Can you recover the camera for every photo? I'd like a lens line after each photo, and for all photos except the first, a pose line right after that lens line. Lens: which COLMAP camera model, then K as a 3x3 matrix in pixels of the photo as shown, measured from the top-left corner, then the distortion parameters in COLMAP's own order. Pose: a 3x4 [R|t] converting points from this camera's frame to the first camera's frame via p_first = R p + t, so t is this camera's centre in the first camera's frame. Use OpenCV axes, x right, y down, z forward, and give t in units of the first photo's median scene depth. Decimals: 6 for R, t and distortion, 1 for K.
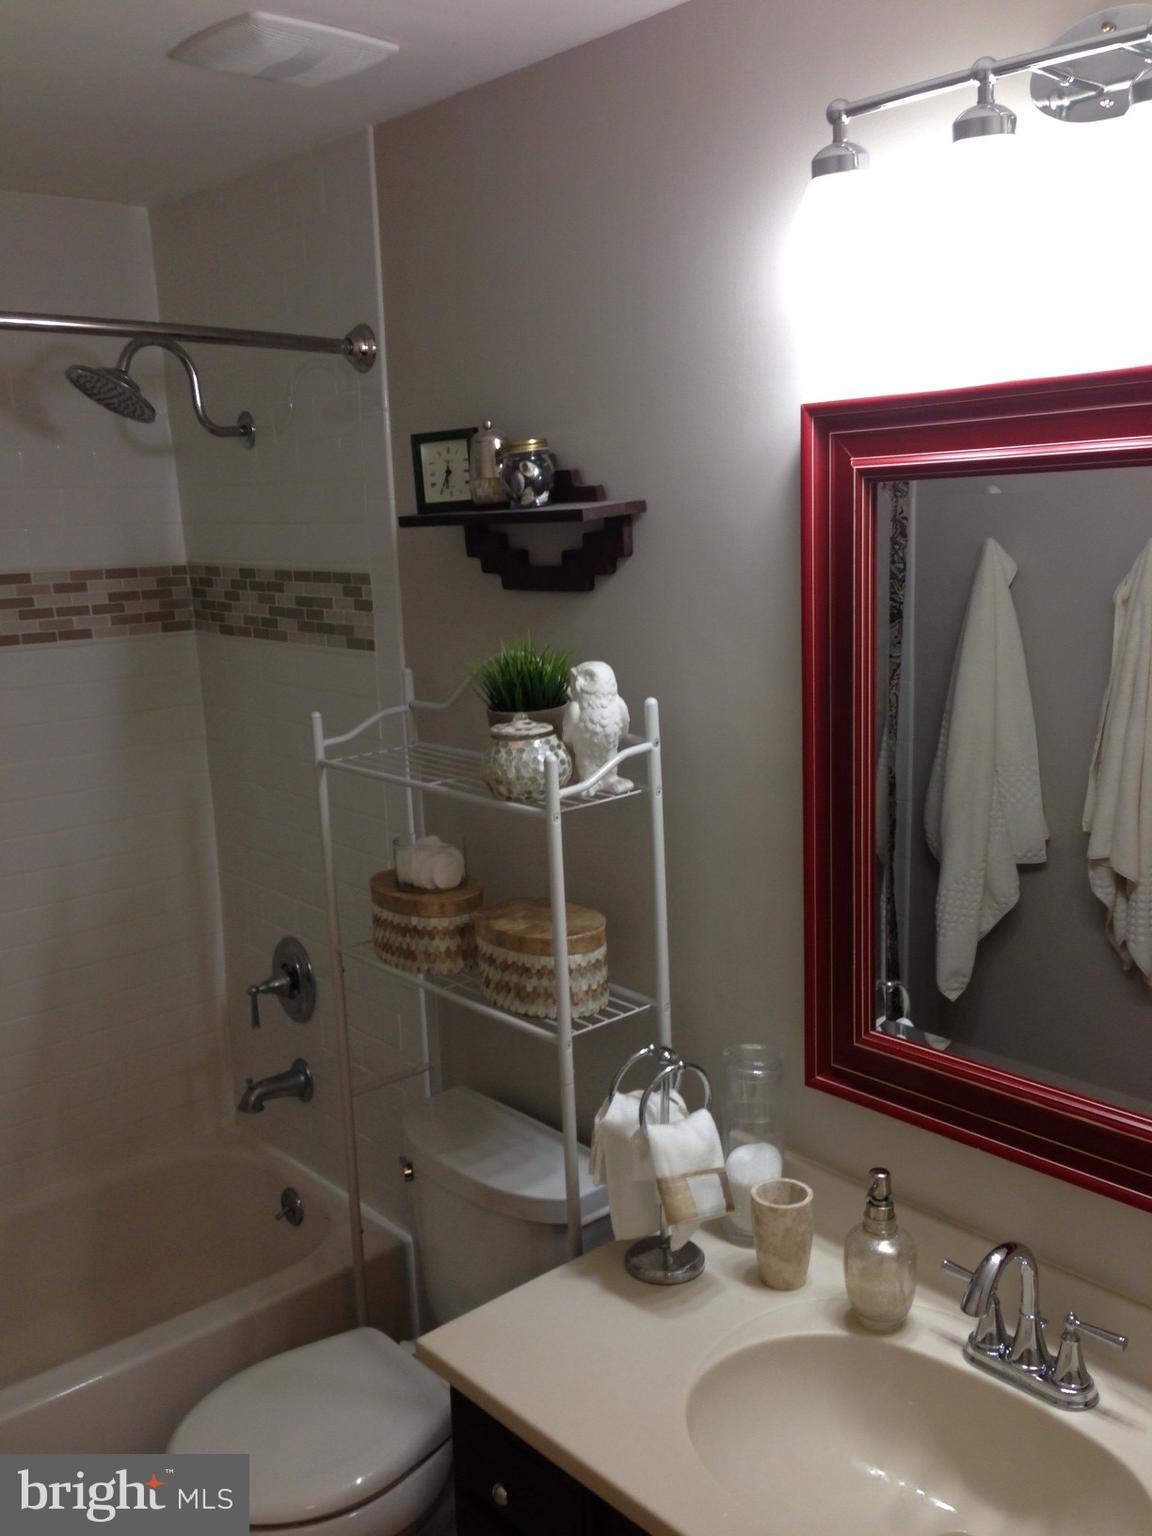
lens RADIAL K [[1397.6, 0, 579.1], [0, 1397.6, 768.8], [0, 0, 1]] dist [0.089107, -0.066246]
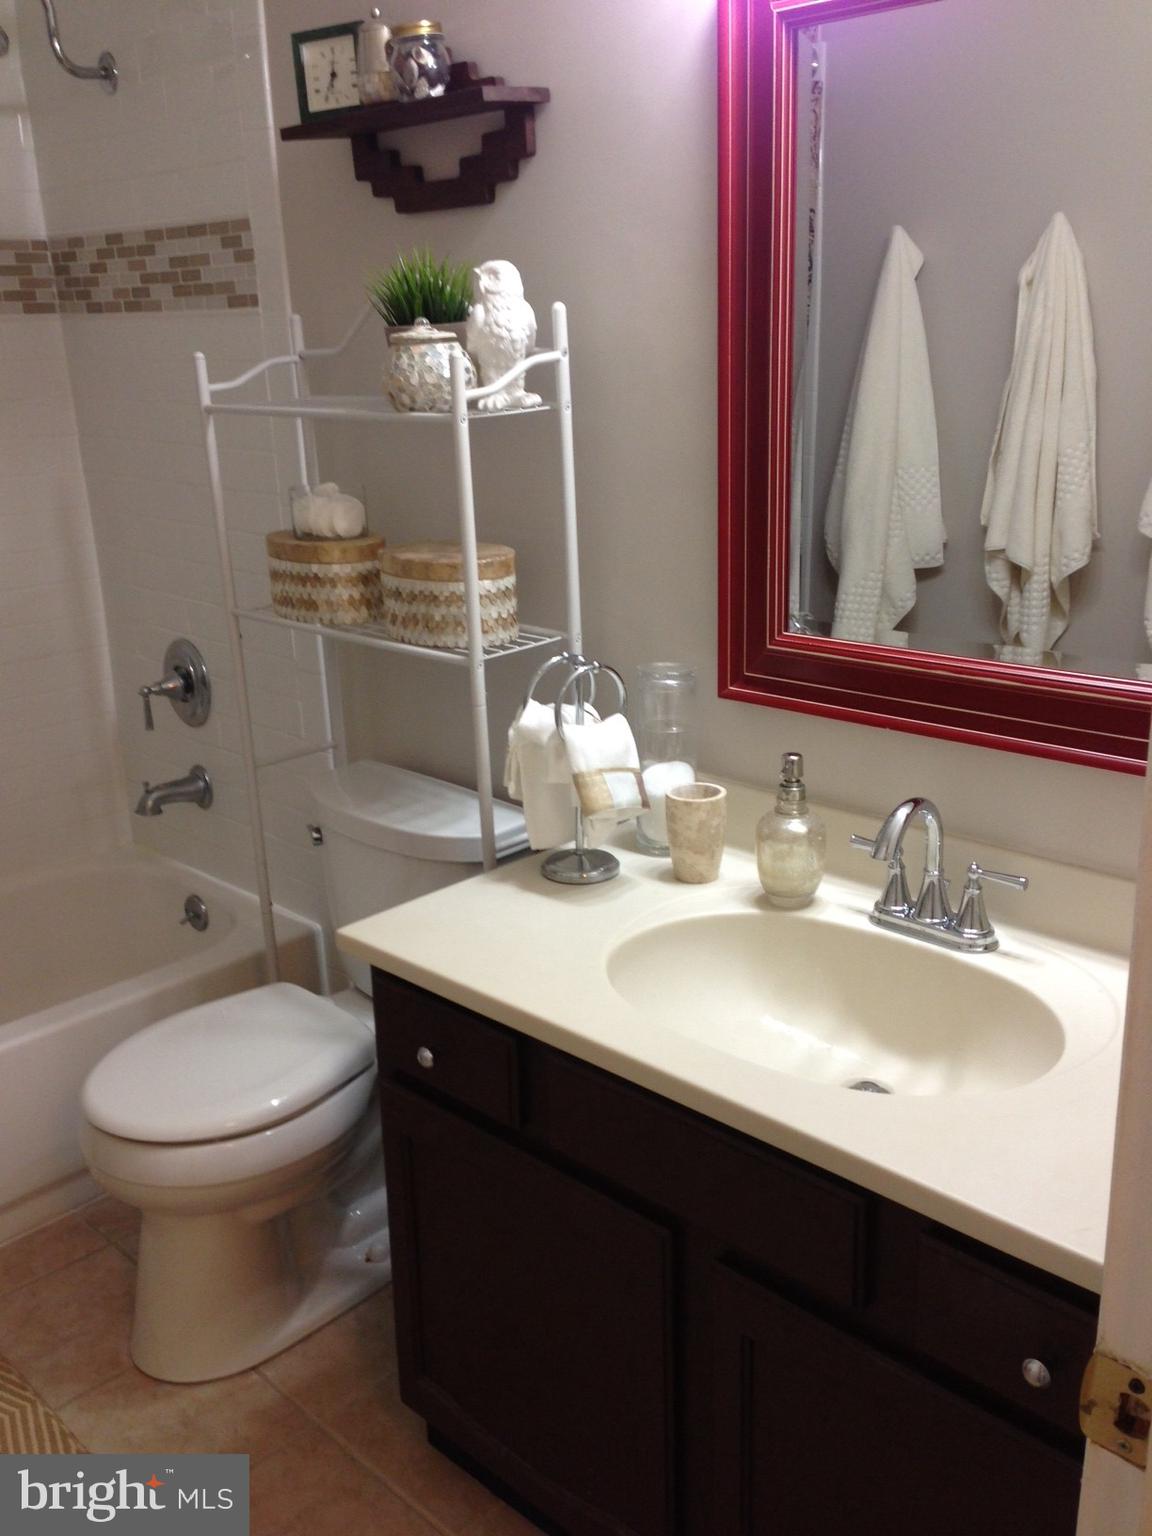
lens RADIAL K [[1400.7, 0, 576.0], [0, 1400.7, 768.0], [0, 0, 1]] dist [0.118022, -0.172552]
pose [[0.996814, -0.020390, 0.077108, -0.015616], [0.011764, 0.993783, 0.110707, 0.138341], [-0.078886, -0.109448, 0.990857, 0.007582]]
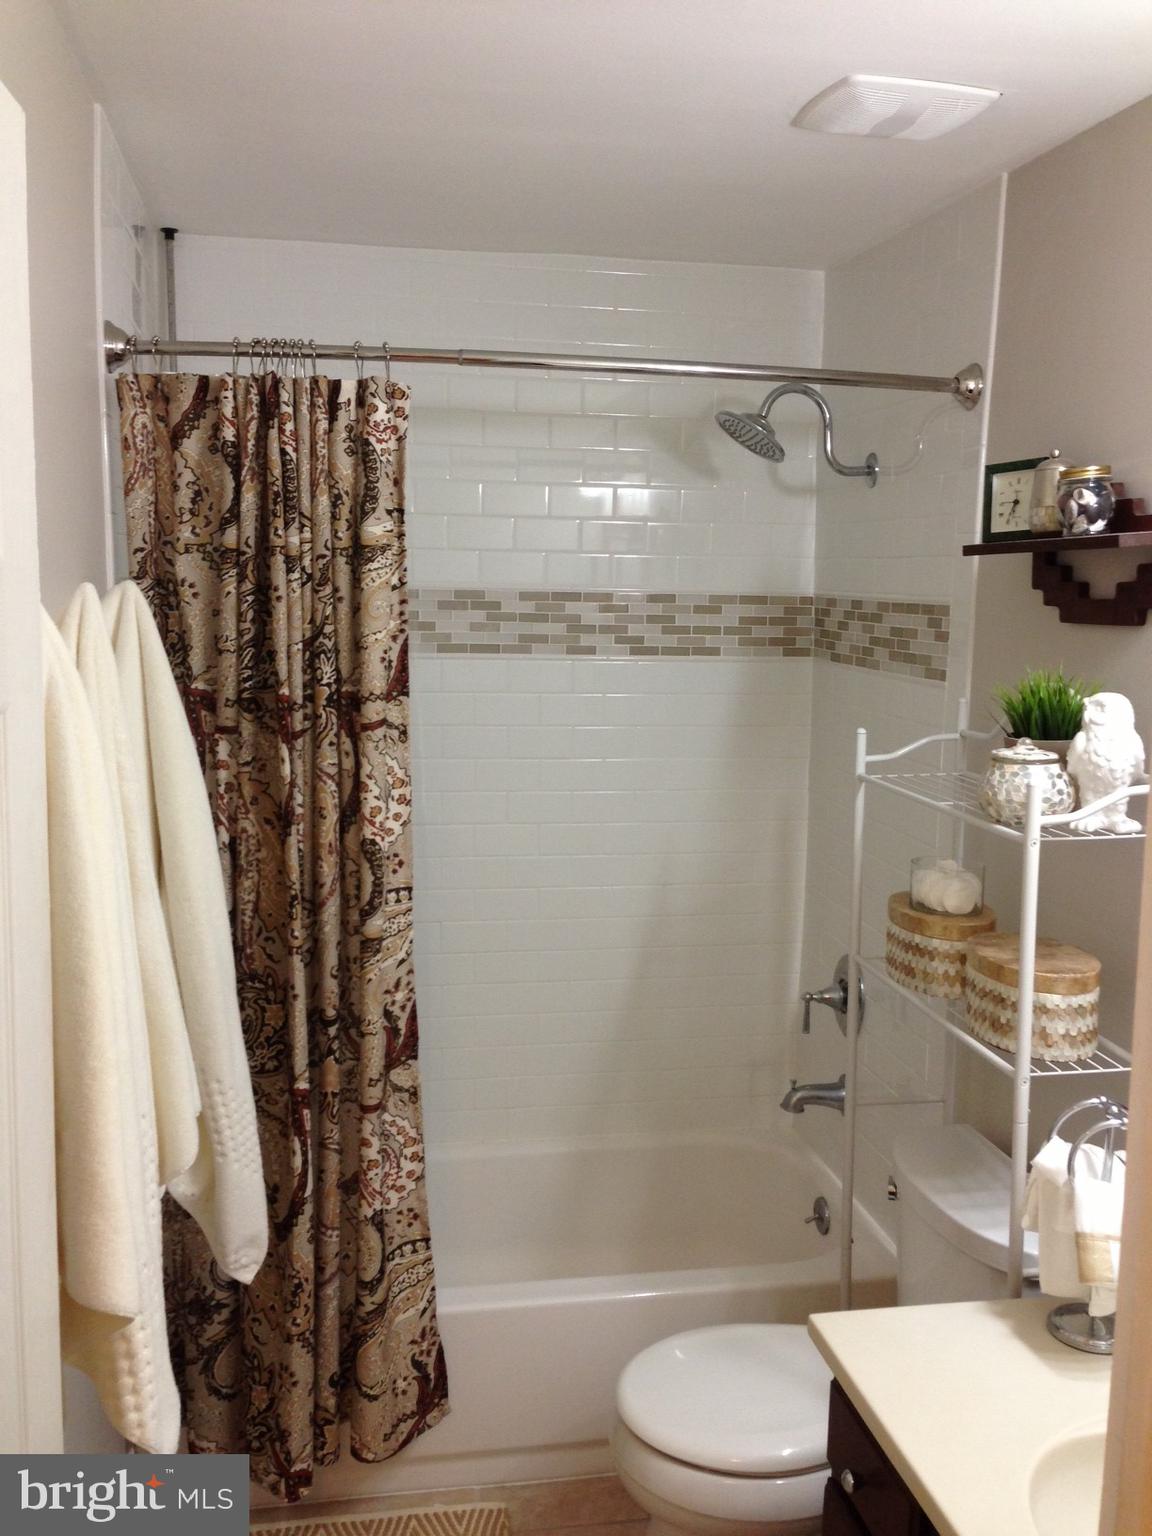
lens RADIAL K [[1397.6, 0, 579.1], [0, 1397.6, 768.8], [0, 0, 1]] dist [0.089107, -0.066246]
pose [[0.859017, 0.118421, -0.498063, 0.162391], [-0.143413, 0.989590, -0.012057, 0.033845], [0.491450, 0.081786, 0.867057, -0.012230]]
